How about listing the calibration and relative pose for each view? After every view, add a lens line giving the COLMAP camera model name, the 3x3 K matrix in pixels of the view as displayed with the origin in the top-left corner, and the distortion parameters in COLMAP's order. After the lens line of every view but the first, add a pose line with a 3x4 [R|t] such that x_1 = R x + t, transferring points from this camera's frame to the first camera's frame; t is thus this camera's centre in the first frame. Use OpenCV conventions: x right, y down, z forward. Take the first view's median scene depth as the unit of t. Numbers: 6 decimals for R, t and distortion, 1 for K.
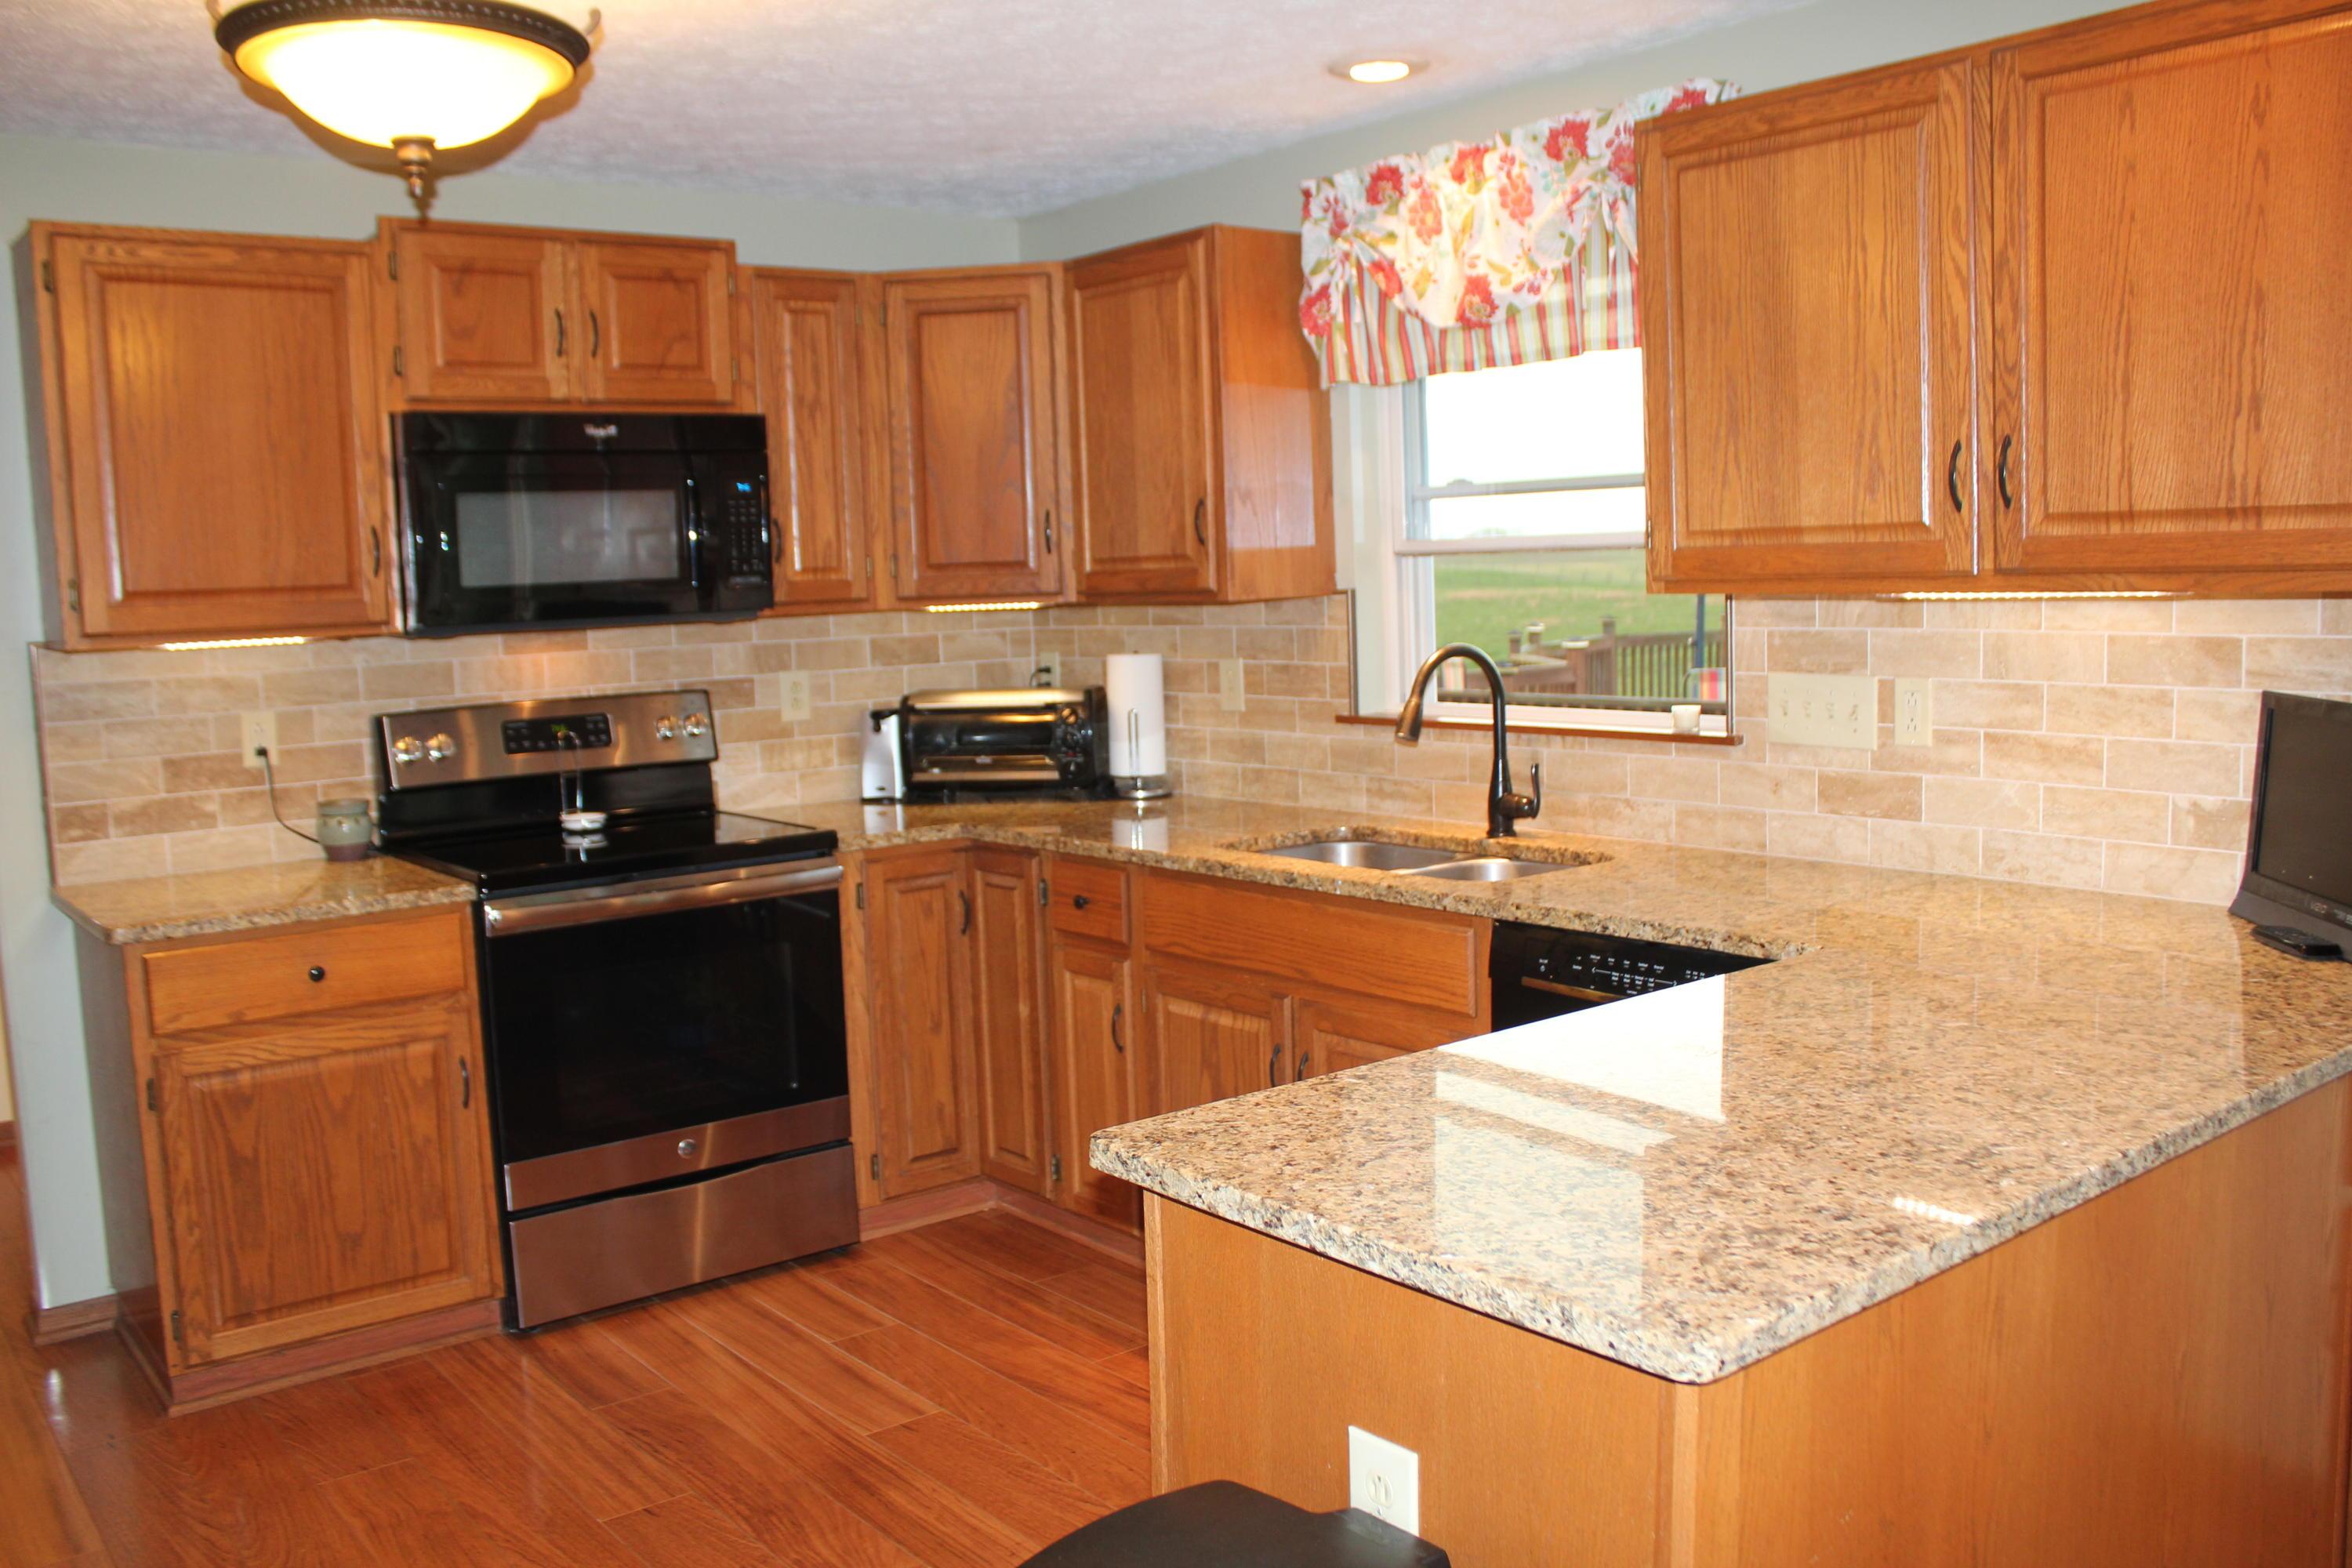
lens RADIAL K [[1960.8, 0, 1183.4], [0, 1960.8, 794.8], [0, 0, 1]] dist [-0.117218, 0.058377]
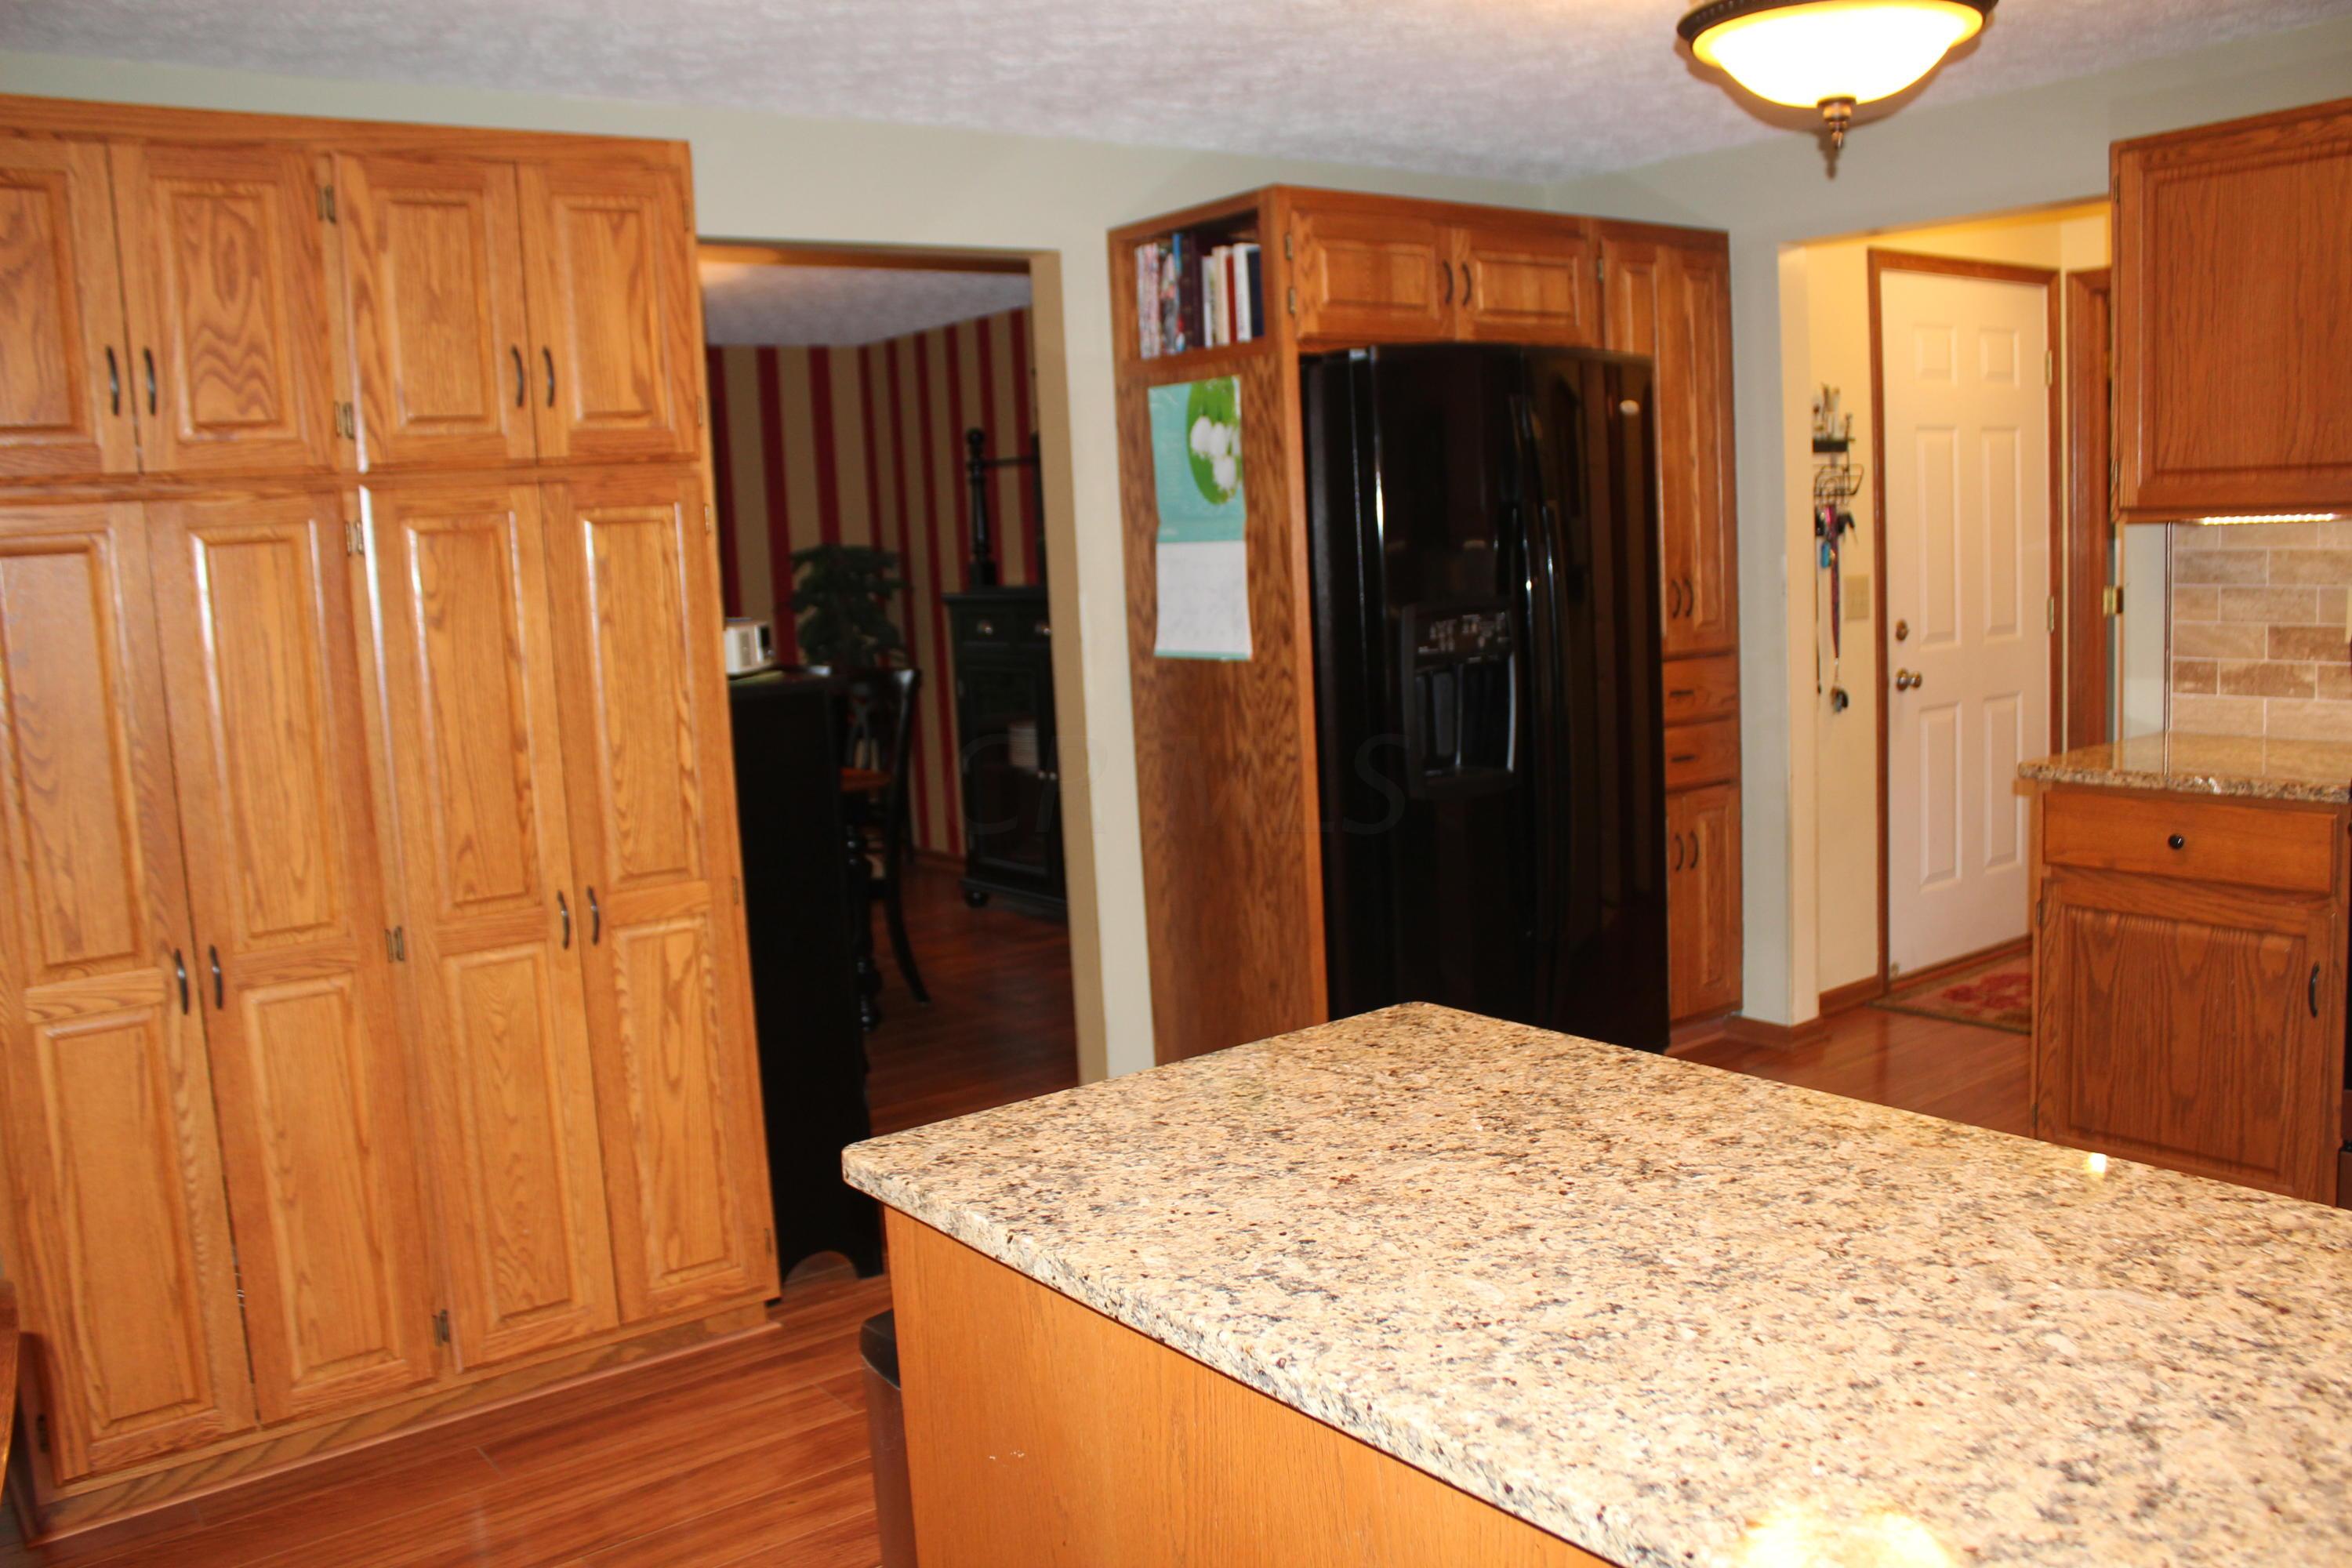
lens RADIAL K [[1960.8, 0, 1179.4], [0, 1960.8, 779.1], [0, 0, 1]] dist [-0.117218, 0.058377]
pose [[-0.019595, 0.158628, -0.987144, 0.564001], [-0.065637, 0.984999, 0.159587, -0.068520], [0.997651, 0.067921, -0.008889, 0.453899]]
